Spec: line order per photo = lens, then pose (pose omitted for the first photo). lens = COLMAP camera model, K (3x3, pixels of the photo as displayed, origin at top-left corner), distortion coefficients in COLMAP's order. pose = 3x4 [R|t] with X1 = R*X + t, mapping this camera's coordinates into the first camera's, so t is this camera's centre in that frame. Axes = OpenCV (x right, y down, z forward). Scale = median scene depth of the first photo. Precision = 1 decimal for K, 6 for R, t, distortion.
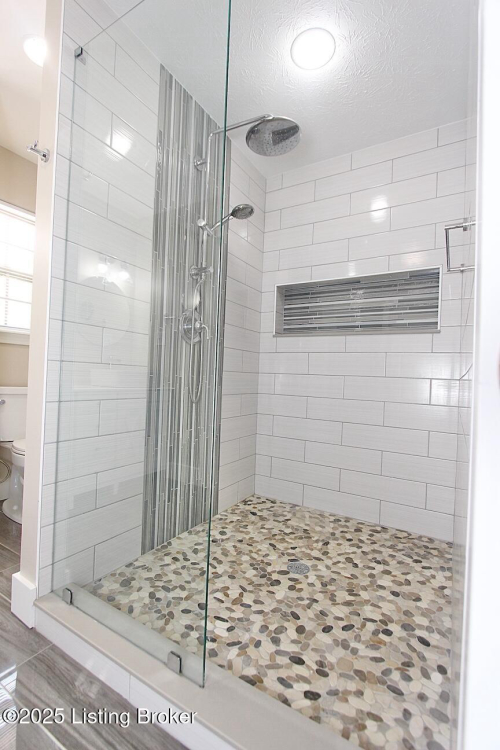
lens RADIAL K [[348.0, 0, 247.7], [0, 348.0, 377.0], [0, 0, 1]] dist [0.006410, 0.000236]
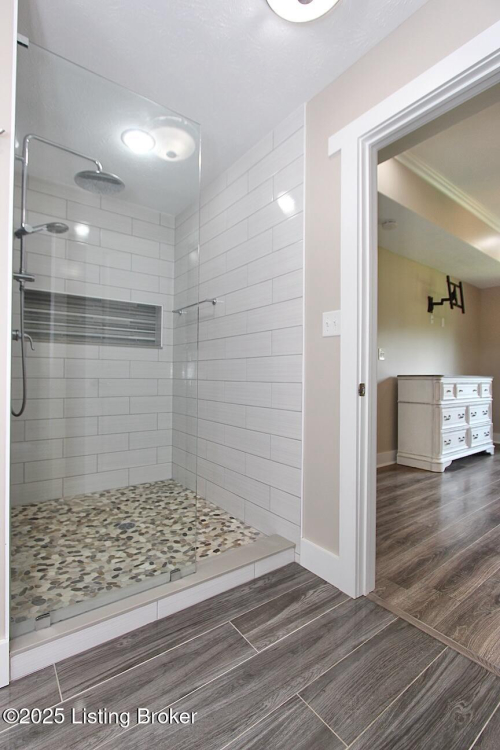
lens RADIAL K [[348.0, 0, 248.0], [0, 348.0, 375.0], [0, 0, 1]] dist [0.006410, 0.000236]
pose [[0.370630, -0.029050, 0.928326, -0.945869], [-0.002842, 0.999471, 0.032411, -0.077678], [-0.928776, -0.014651, 0.370351, 0.087128]]
